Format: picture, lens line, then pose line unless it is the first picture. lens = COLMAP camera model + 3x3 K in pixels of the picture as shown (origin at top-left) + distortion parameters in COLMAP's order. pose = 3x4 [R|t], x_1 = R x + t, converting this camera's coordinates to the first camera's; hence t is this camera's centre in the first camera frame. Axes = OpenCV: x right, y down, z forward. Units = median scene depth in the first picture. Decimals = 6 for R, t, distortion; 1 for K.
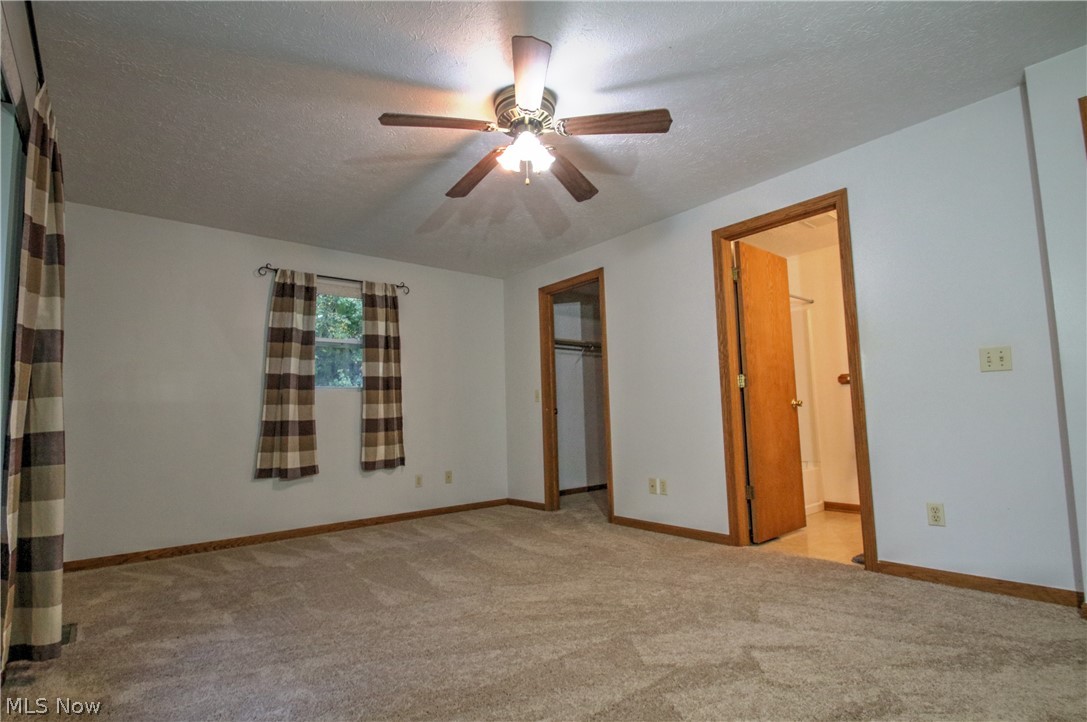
lens RADIAL K [[513.5, 0, 537.6], [0, 513.5, 370.2], [0, 0, 1]] dist [-0.002346, -0.003227]
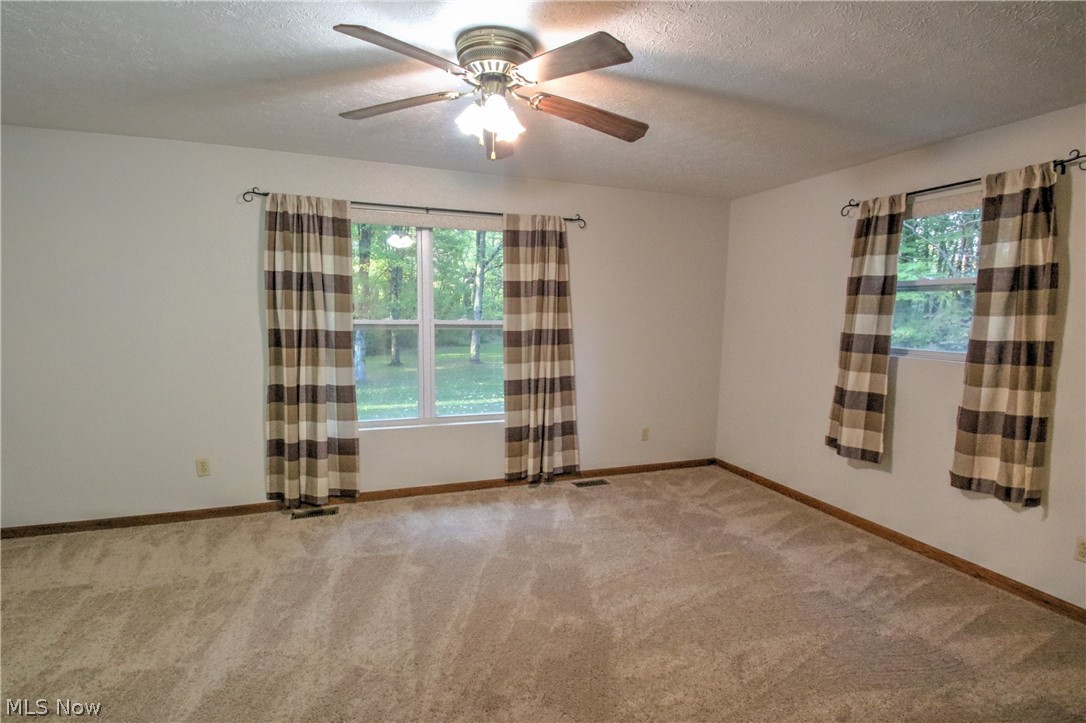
lens RADIAL K [[513.0, 0, 541.4], [0, 513.0, 364.8], [0, 0, 1]] dist [-0.002346, -0.003227]
pose [[-0.343111, 0.125046, -0.930934, 0.435431], [0.078864, 0.991435, 0.104106, -0.065636], [0.935978, -0.037697, -0.350033, 0.776149]]
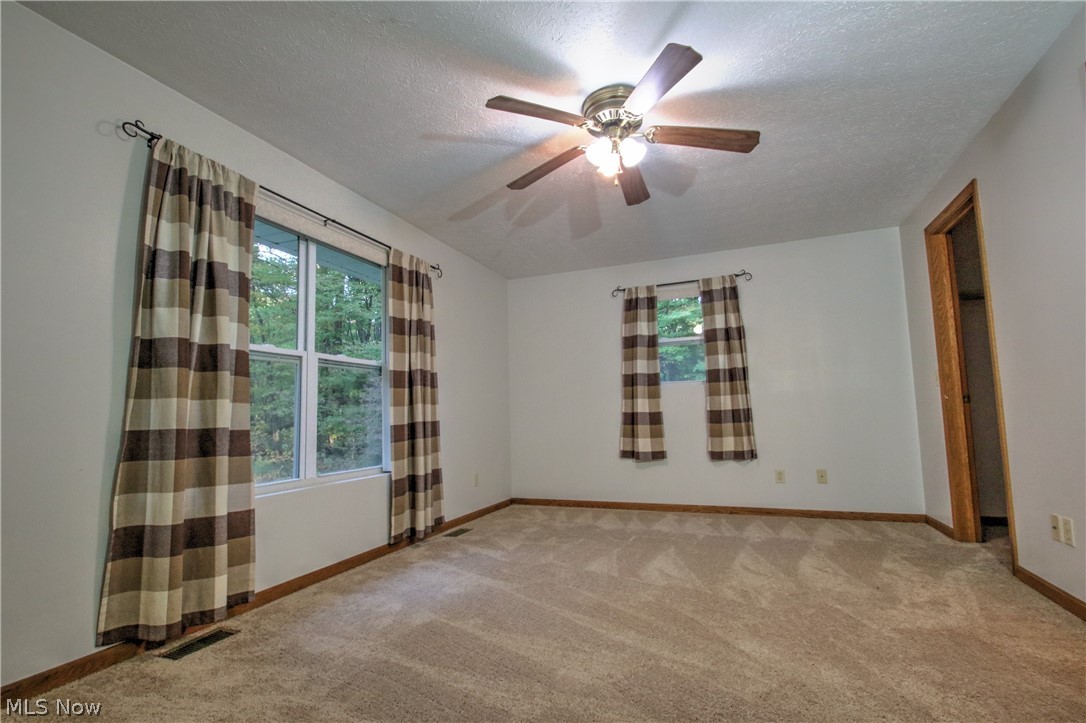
lens RADIAL K [[513.0, 0, 534.6], [0, 513.0, 364.9], [0, 0, 1]] dist [-0.002346, -0.003227]
pose [[0.478690, -0.073513, -0.874901, 0.434383], [0.091171, 0.995263, -0.033743, 0.005687], [0.873238, -0.063613, 0.483124, 0.199340]]
